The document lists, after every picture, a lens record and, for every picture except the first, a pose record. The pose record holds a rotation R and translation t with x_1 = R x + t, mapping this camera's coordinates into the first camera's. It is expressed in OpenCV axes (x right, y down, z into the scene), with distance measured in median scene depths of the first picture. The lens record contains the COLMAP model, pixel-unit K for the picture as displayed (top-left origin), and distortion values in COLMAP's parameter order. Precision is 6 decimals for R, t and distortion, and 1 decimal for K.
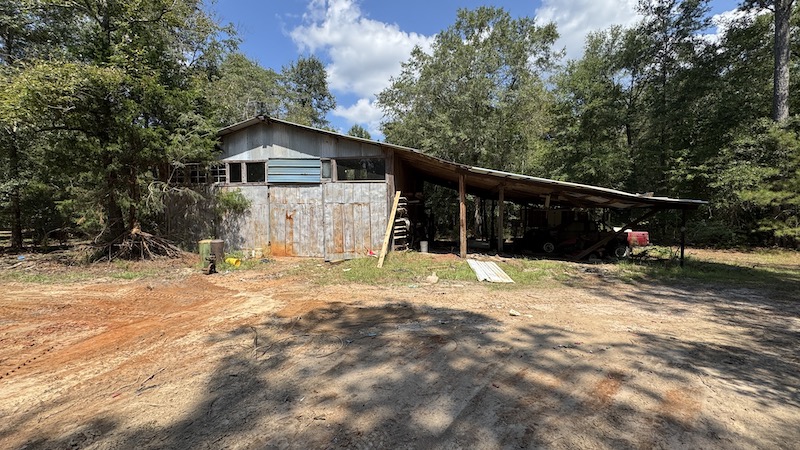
lens RADIAL K [[336.4, 0, 399.0], [0, 336.4, 227.8], [0, 0, 1]] dist [-0.003493, -0.000173]
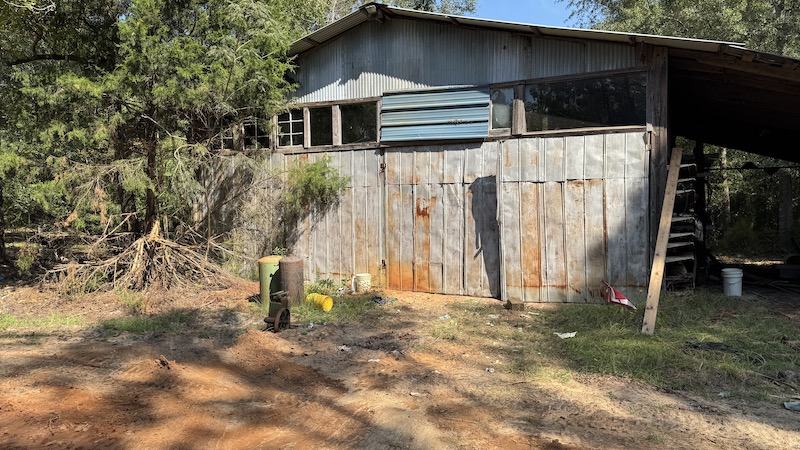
lens RADIAL K [[566.5, 0, 400.4], [0, 566.5, 223.6], [0, 0, 1]] dist [0.014457, 0.001129]
pose [[0.966727, -0.006676, -0.255722, -0.153253], [0.010505, 0.999852, 0.013610, -0.027472], [0.255594, -0.015844, 0.966655, 0.203538]]
